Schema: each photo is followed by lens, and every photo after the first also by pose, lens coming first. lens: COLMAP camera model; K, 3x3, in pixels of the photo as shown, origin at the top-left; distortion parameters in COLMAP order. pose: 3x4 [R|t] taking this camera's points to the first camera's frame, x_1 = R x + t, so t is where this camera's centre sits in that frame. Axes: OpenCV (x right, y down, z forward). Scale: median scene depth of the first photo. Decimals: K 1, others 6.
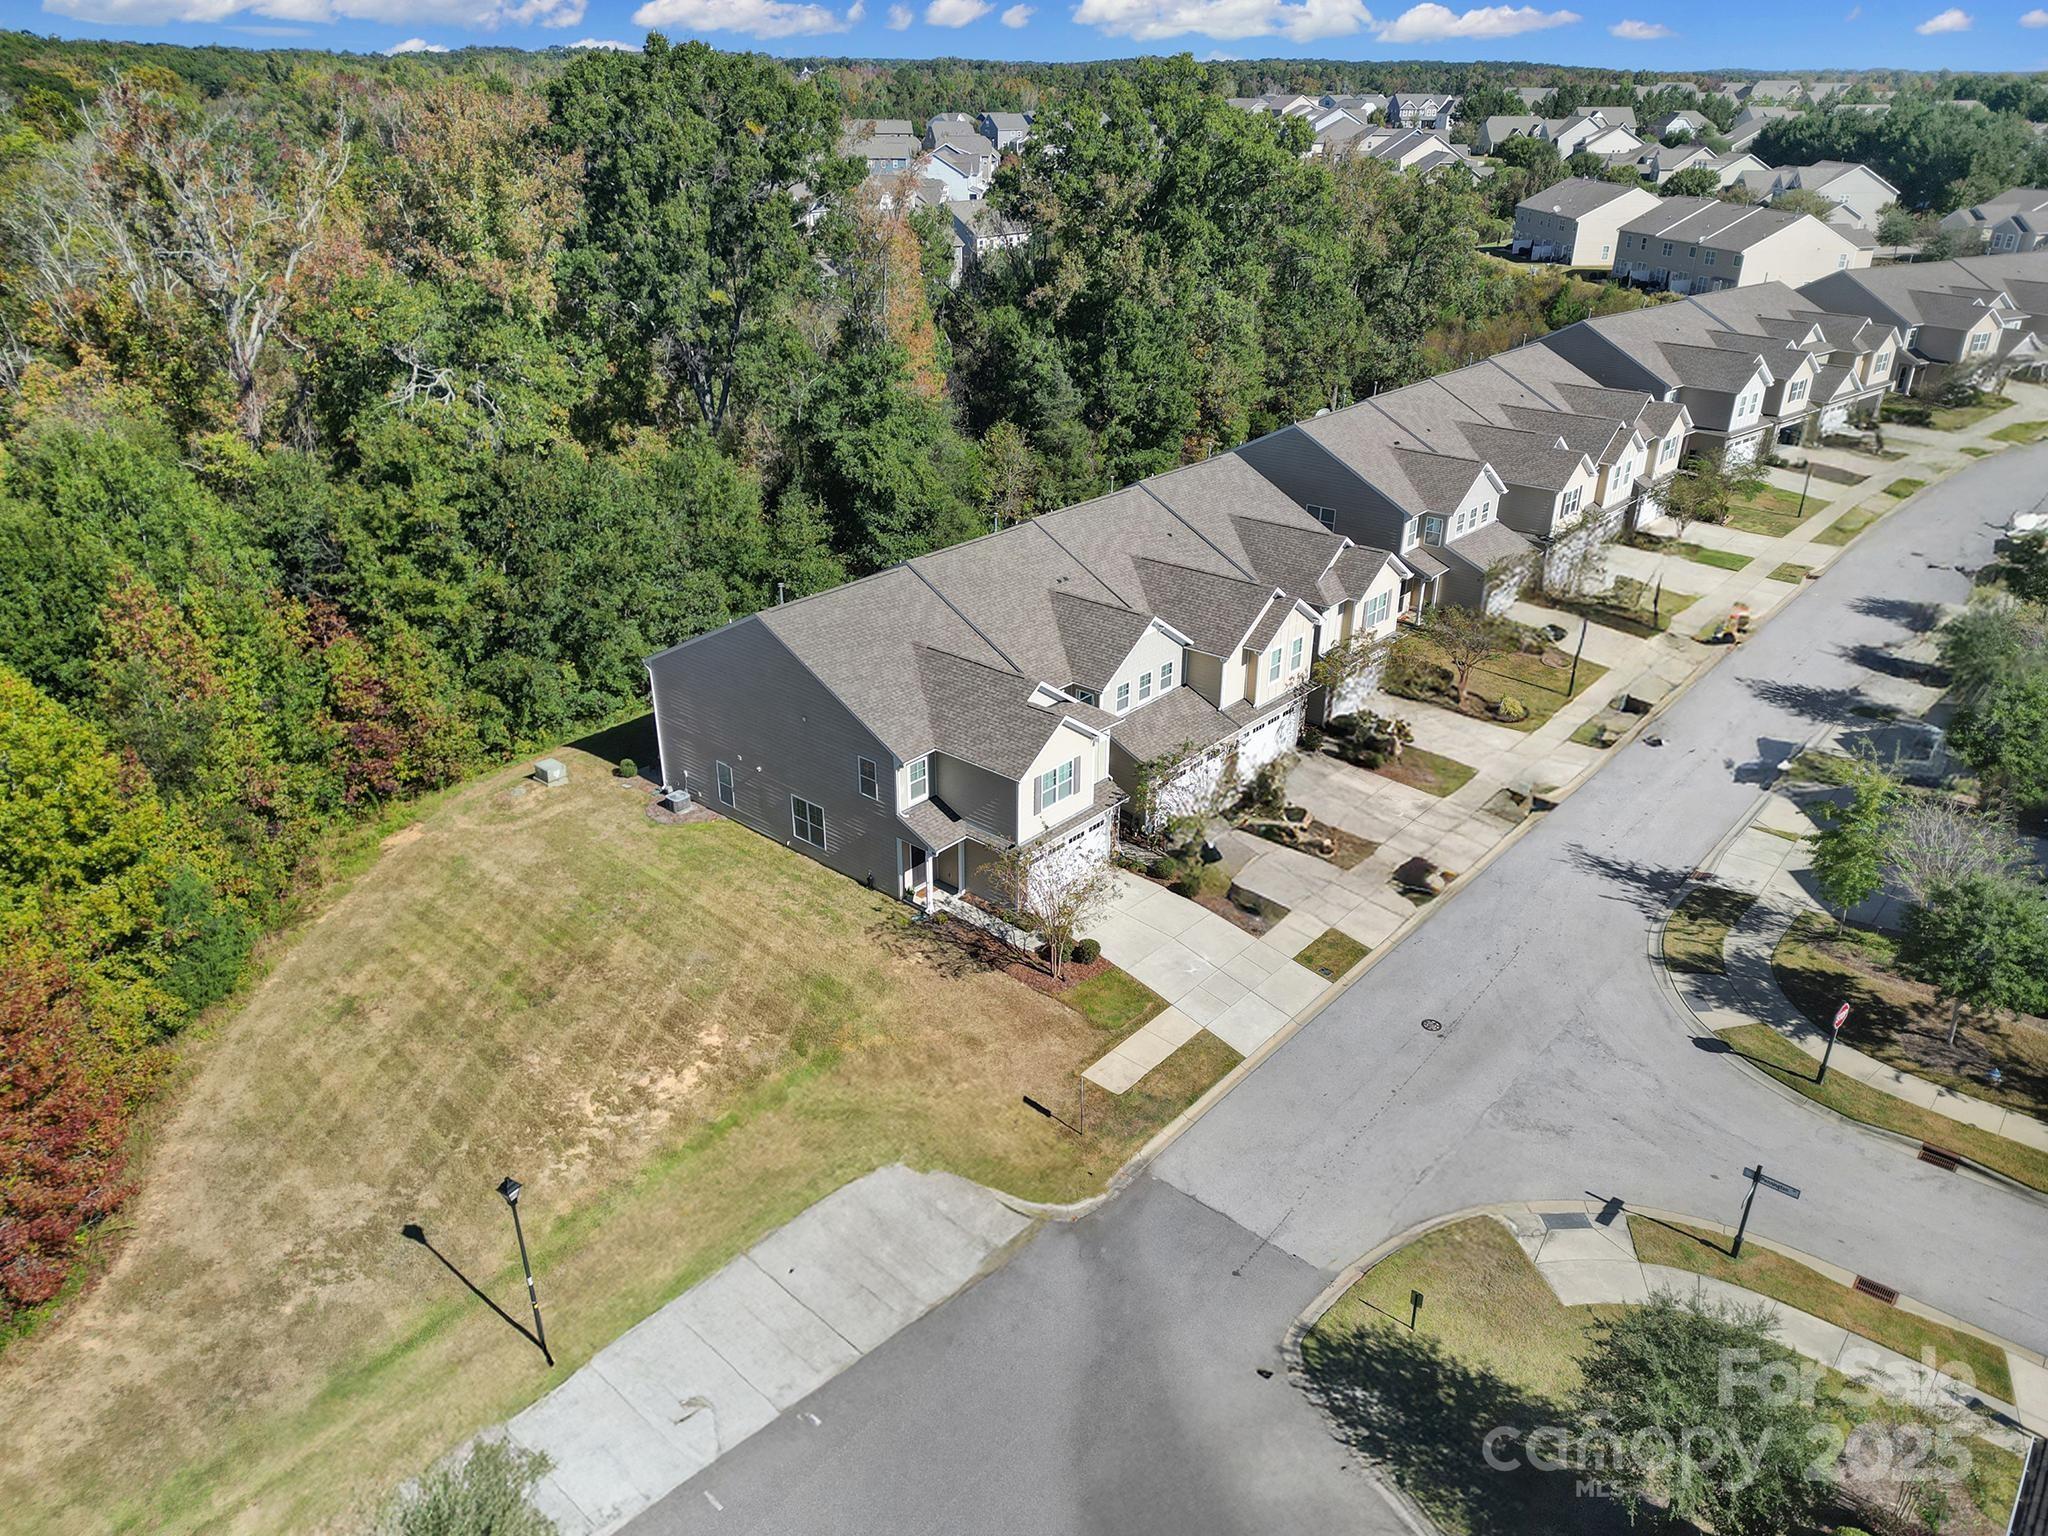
lens RADIAL K [[1396.6, 0, 1024.0], [0, 1396.6, 768.0], [0, 0, 1]] dist [0.173339, -0.258092]
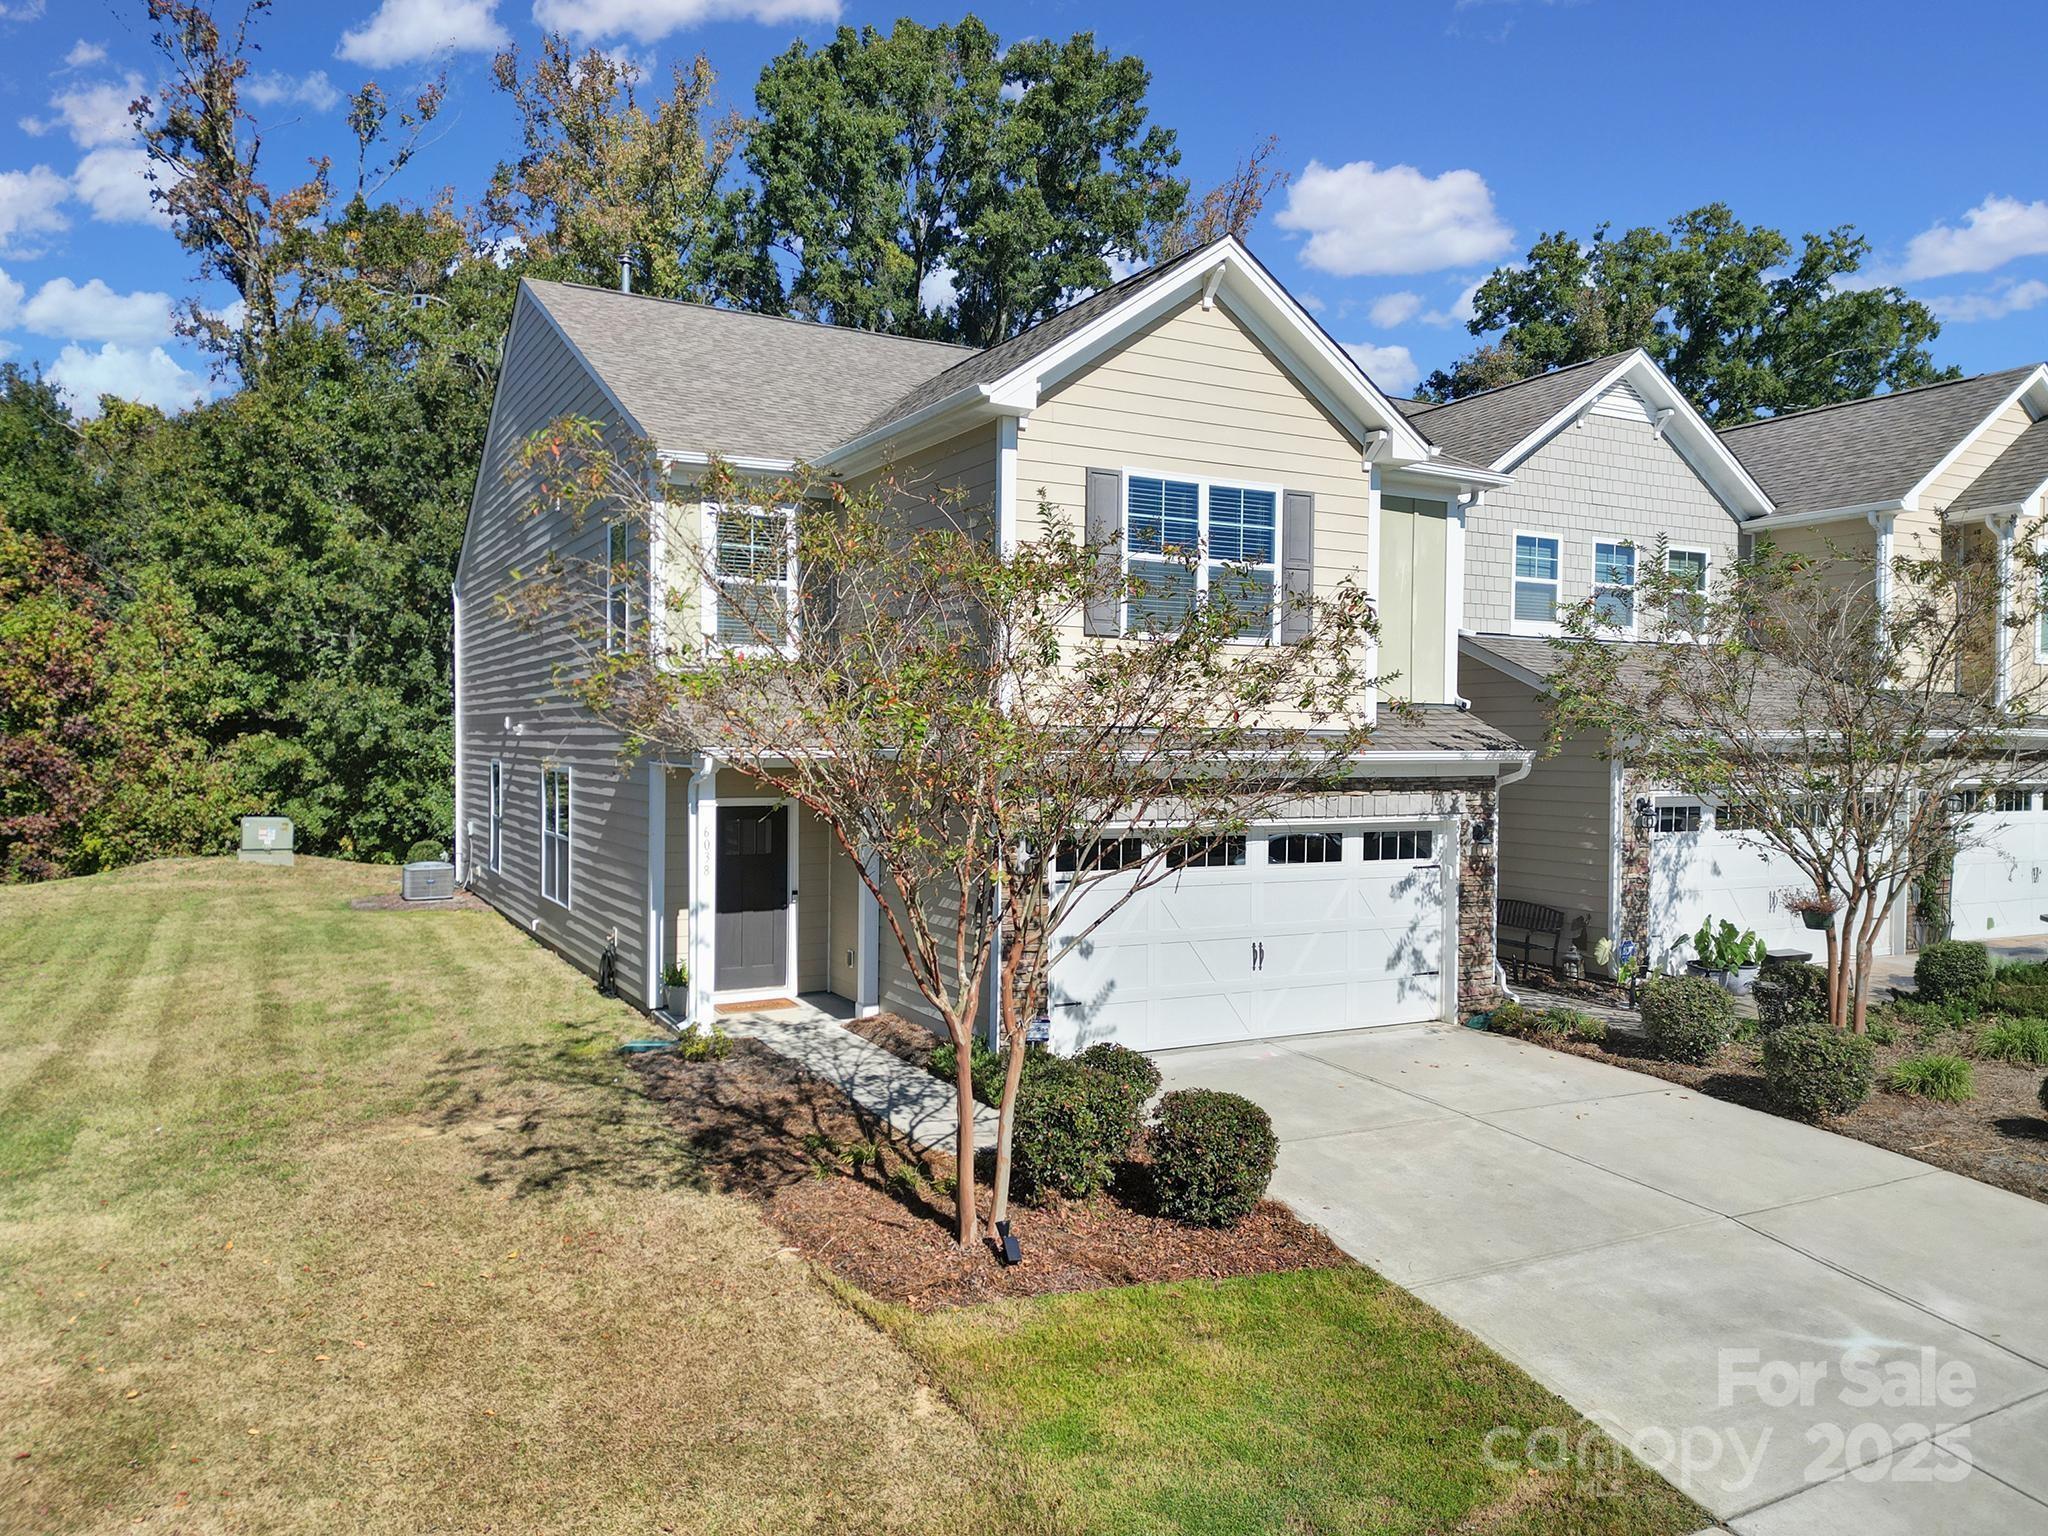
lens RADIAL K [[1434.2, 0, 1024.0], [0, 1434.2, 768.0], [0, 0, 1]] dist [0.047792, -0.042264]
pose [[0.938707, 0.011006, -0.344540, 0.079129], [-0.152570, 0.909529, -0.386625, 0.145157], [0.309114, 0.415494, 0.855461, 0.733383]]
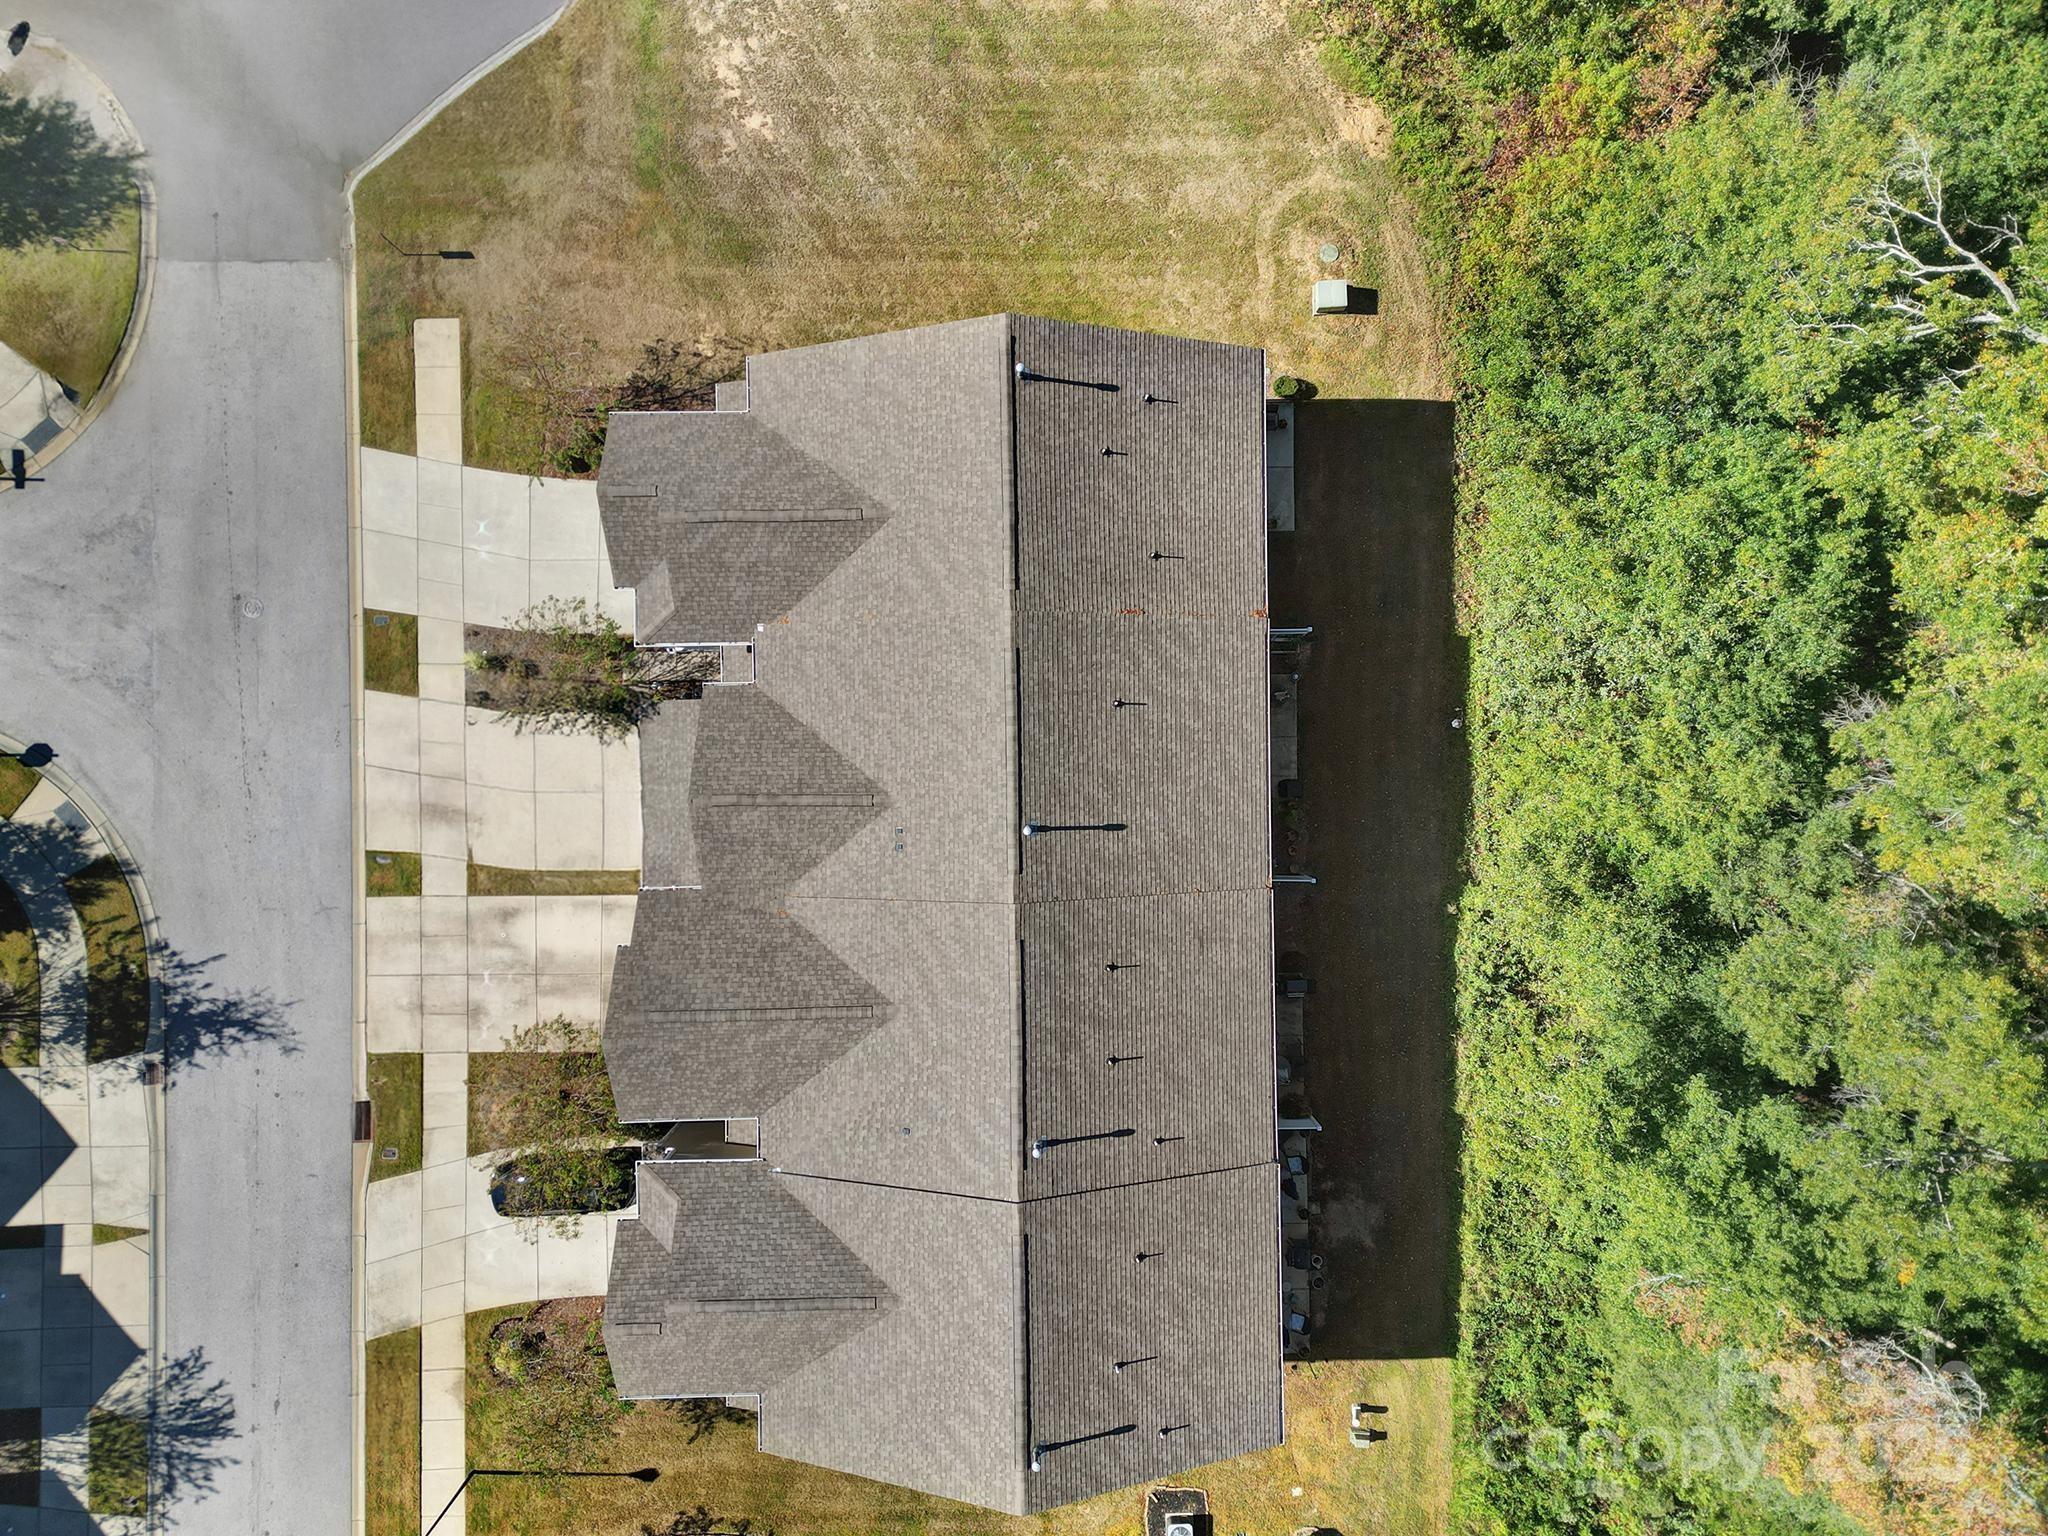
lens RADIAL K [[1425.5, 0, 1024.0], [0, 1425.5, 768.0], [0, 0, 1]] dist [0.079262, -0.084959]
pose [[-0.742985, 0.669216, -0.011101, -0.030513], [-0.299529, -0.317623, 0.899665, -0.817013], [0.598545, 0.671763, 0.436439, 0.817685]]
